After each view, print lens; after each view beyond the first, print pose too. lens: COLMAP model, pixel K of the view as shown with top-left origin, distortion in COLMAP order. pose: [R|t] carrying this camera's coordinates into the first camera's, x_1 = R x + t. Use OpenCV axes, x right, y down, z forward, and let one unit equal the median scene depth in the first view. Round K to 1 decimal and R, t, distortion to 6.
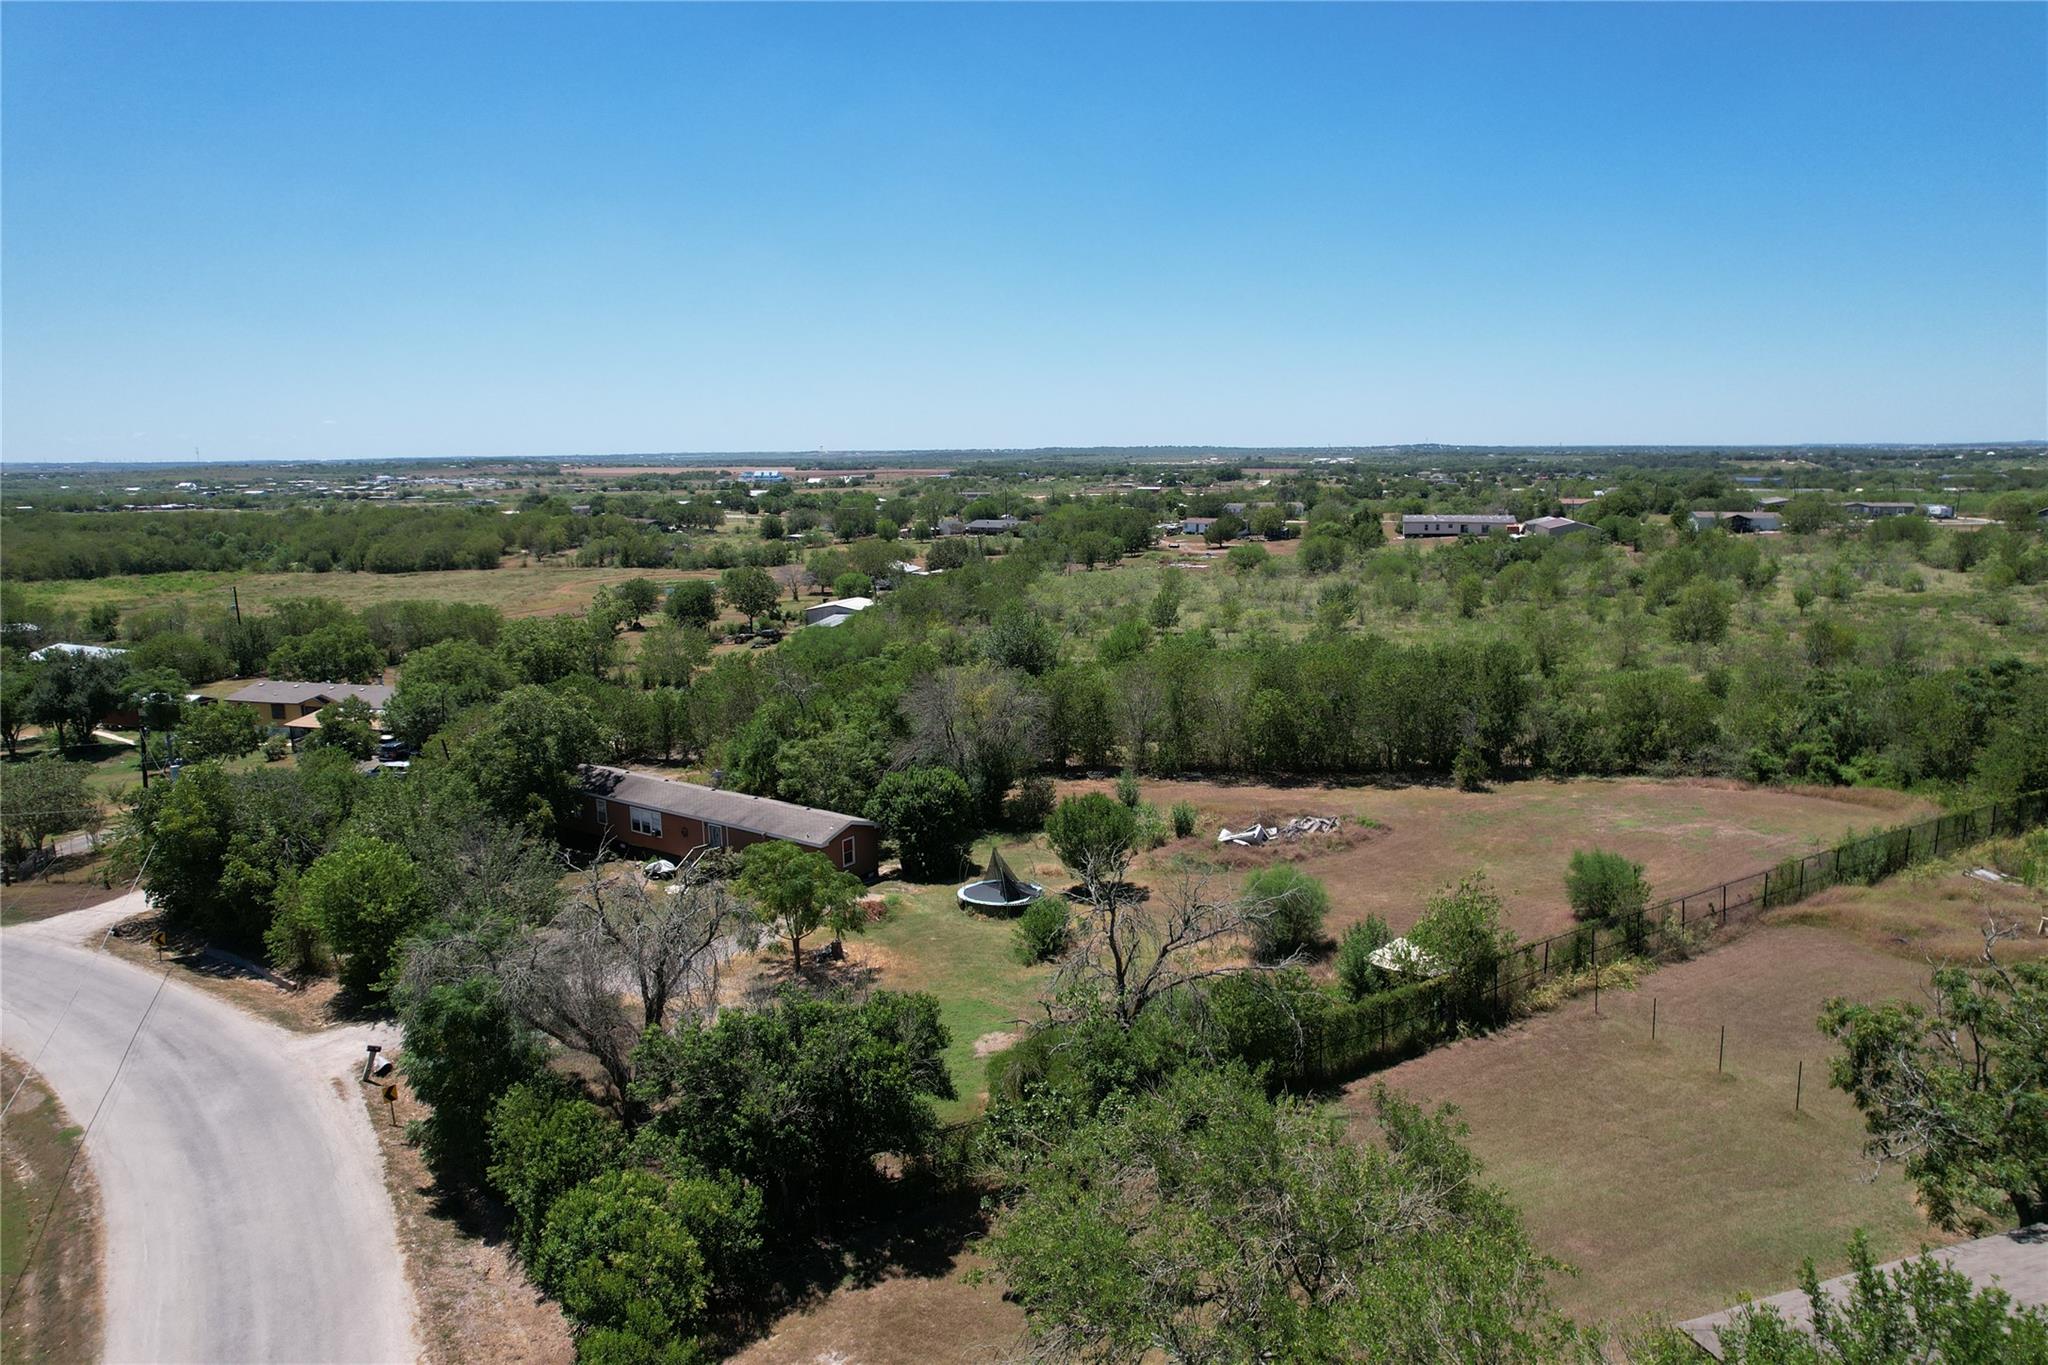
lens RADIAL K [[1307.7, 0, 1028.6], [0, 1307.7, 688.8], [0, 0, 1]] dist [-0.071727, 0.065093]
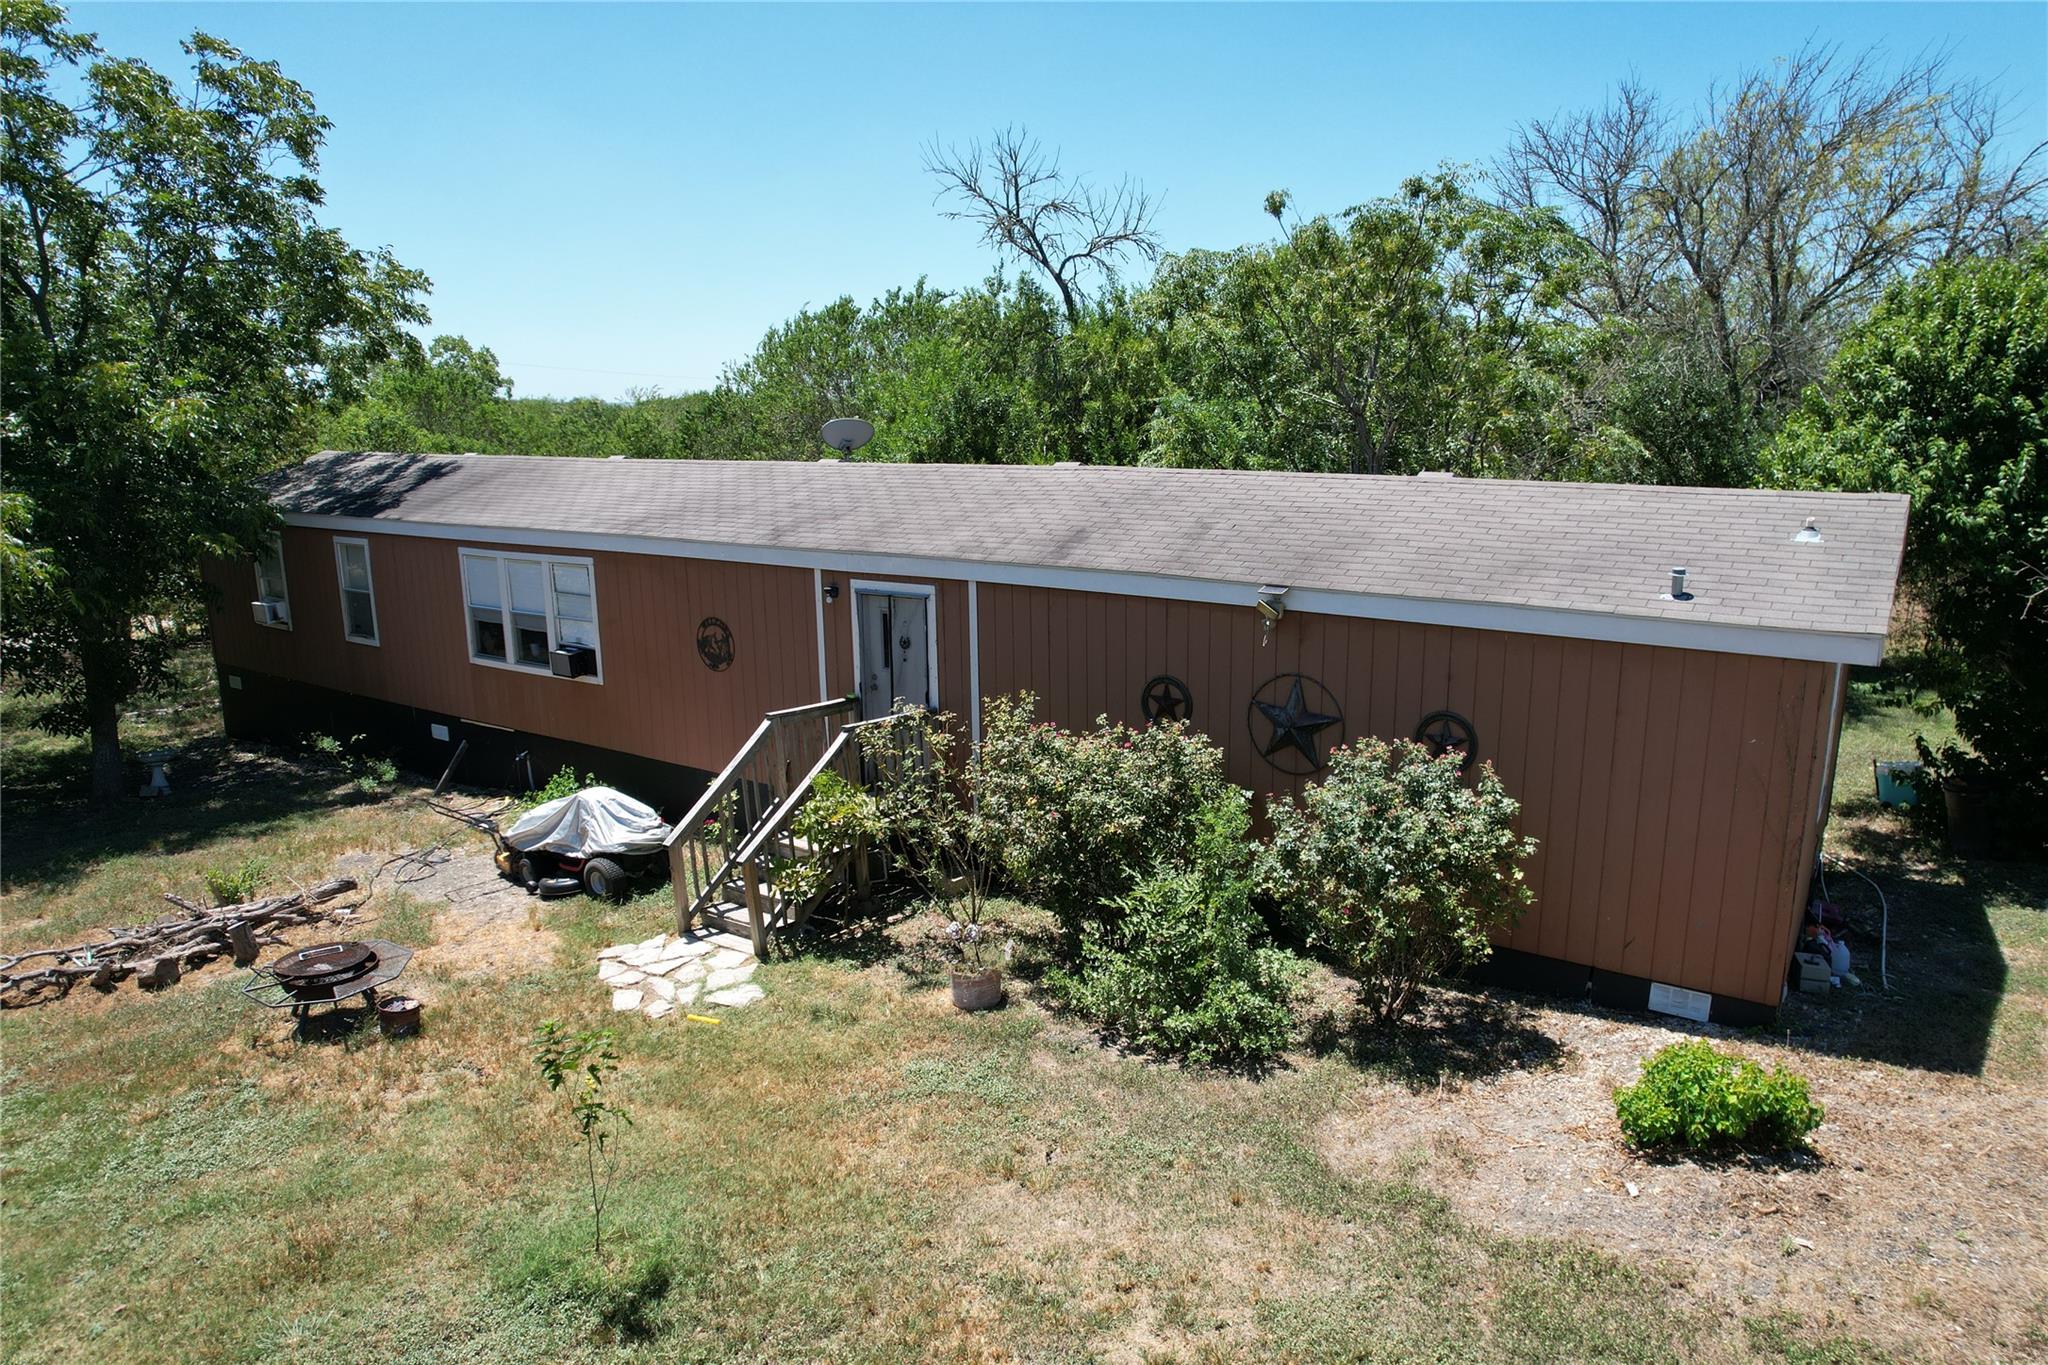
lens RADIAL K [[1307.7, 0, 1028.6], [0, 1307.7, 688.8], [0, 0, 1]] dist [-0.071727, 0.065093]
pose [[0.999975, -0.007077, 0.000931, -0.222316], [0.007034, 0.999176, 0.039961, 0.111712], [-0.001213, -0.039953, 0.999201, 0.822526]]
